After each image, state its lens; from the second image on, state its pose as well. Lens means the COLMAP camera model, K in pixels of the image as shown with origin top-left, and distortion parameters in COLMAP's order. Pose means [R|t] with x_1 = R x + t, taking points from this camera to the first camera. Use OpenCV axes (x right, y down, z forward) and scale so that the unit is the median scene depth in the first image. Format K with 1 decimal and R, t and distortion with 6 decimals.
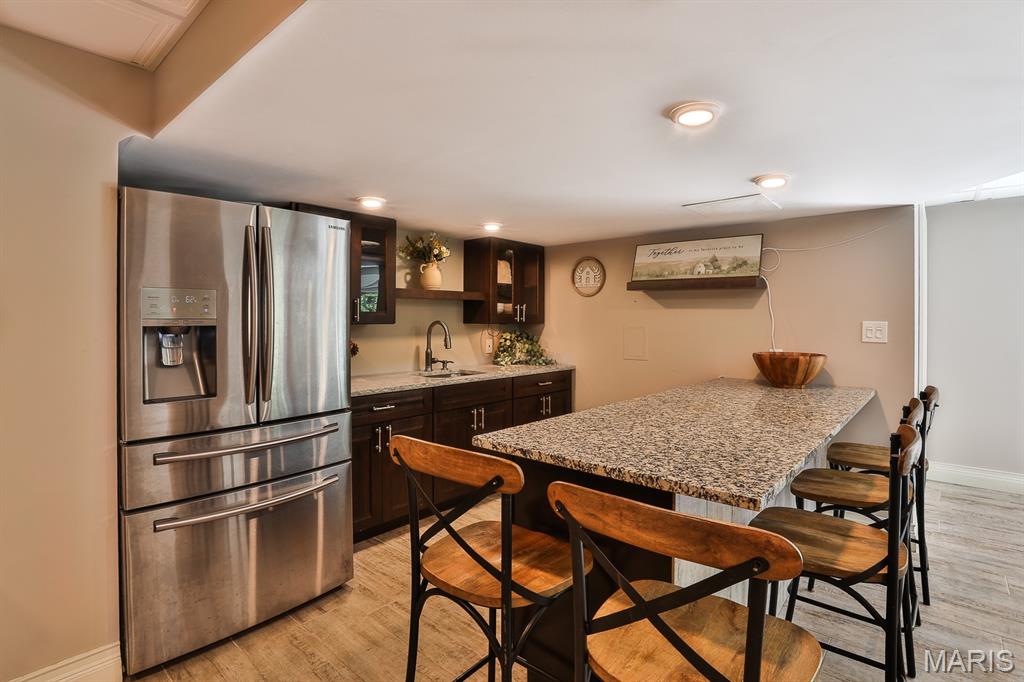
lens RADIAL K [[499.3, 0, 507.9], [0, 499.3, 323.5], [0, 0, 1]] dist [-0.006450, -0.000221]
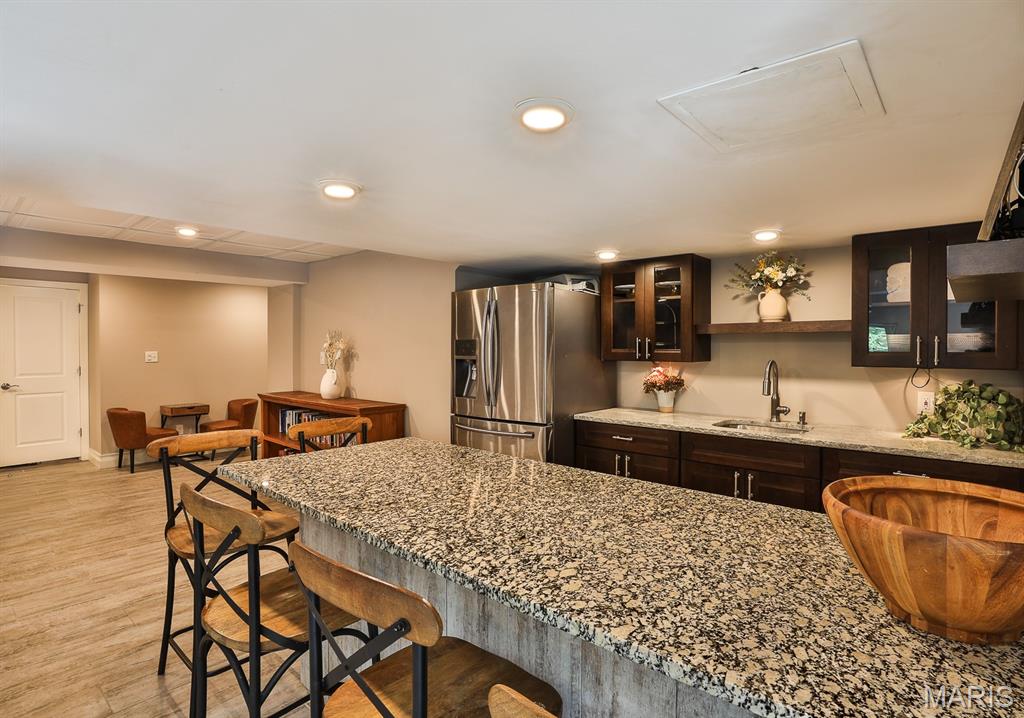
lens RADIAL K [[501.3, 0, 552.9], [0, 501.3, 352.9], [0, 0, 1]] dist [0.001156, 0.000026]
pose [[0.047859, 0.008780, -0.998816, 0.717613], [-0.011164, 0.999904, 0.008255, -0.023310], [0.998792, 0.010756, 0.047952, 0.659769]]
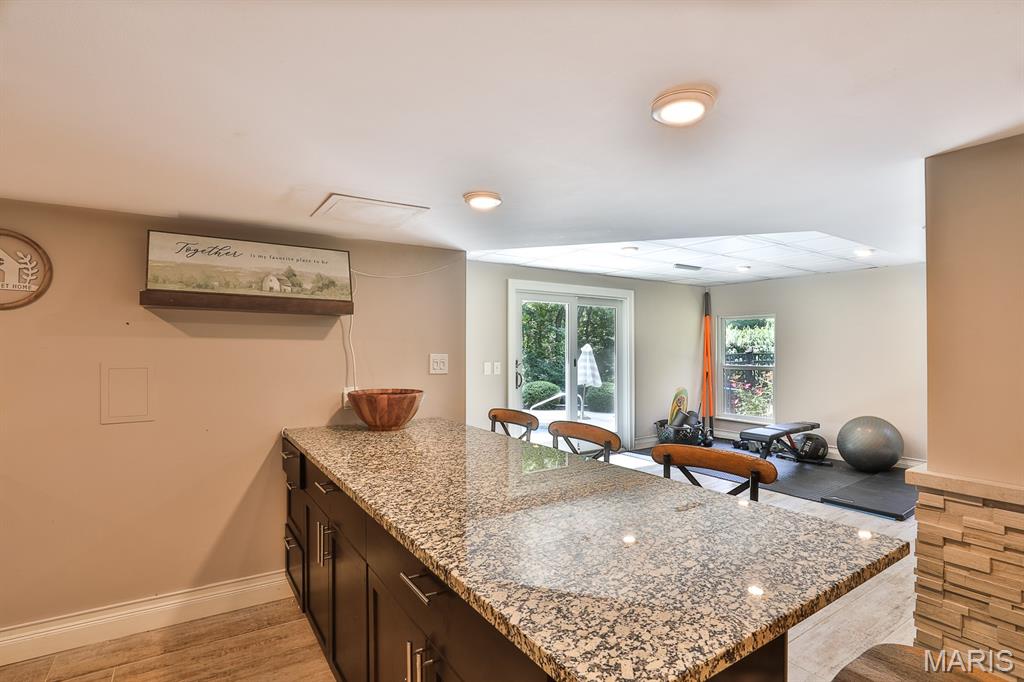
lens RADIAL K [[499.3, 0, 512.8], [0, 499.3, 339.7], [0, 0, 1]] dist [-0.006450, -0.000221]
pose [[0.269456, 0.010454, 0.962956, -0.212407], [0.011183, 0.999840, -0.013984, -0.014945], [-0.962948, 0.014537, 0.269296, 0.475692]]
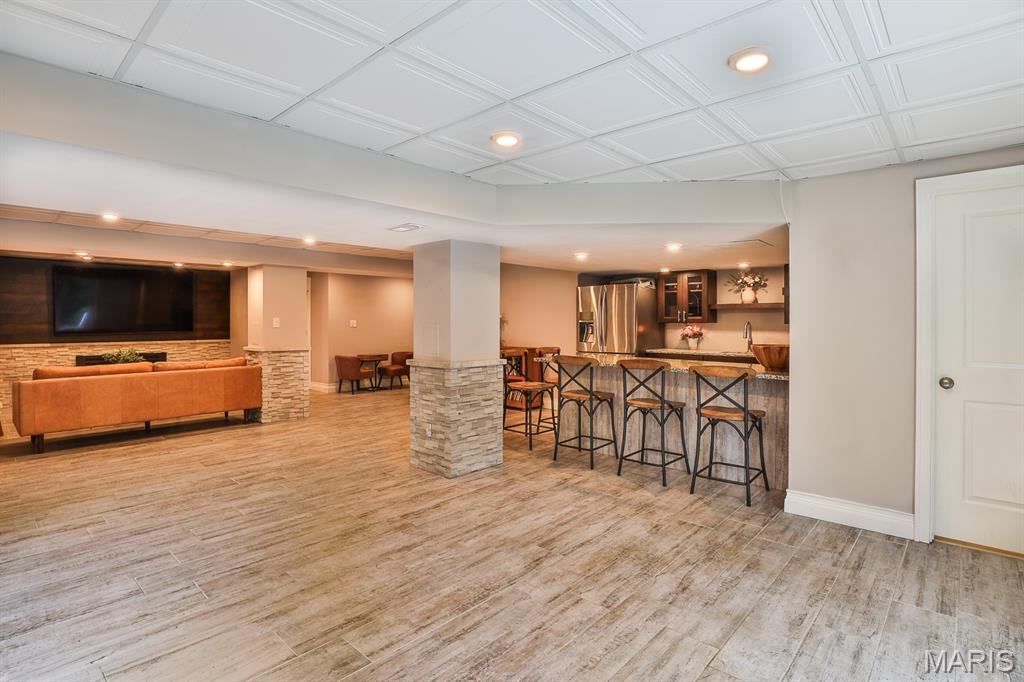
lens RADIAL K [[499.3, 0, 518.3], [0, 499.3, 323.3], [0, 0, 1]] dist [-0.006450, -0.000221]
pose [[-0.004675, 0.000386, -0.999989, 1.749468], [-0.011778, 0.999931, 0.000441, 0.009395], [0.999920, 0.011780, -0.004670, 0.228833]]
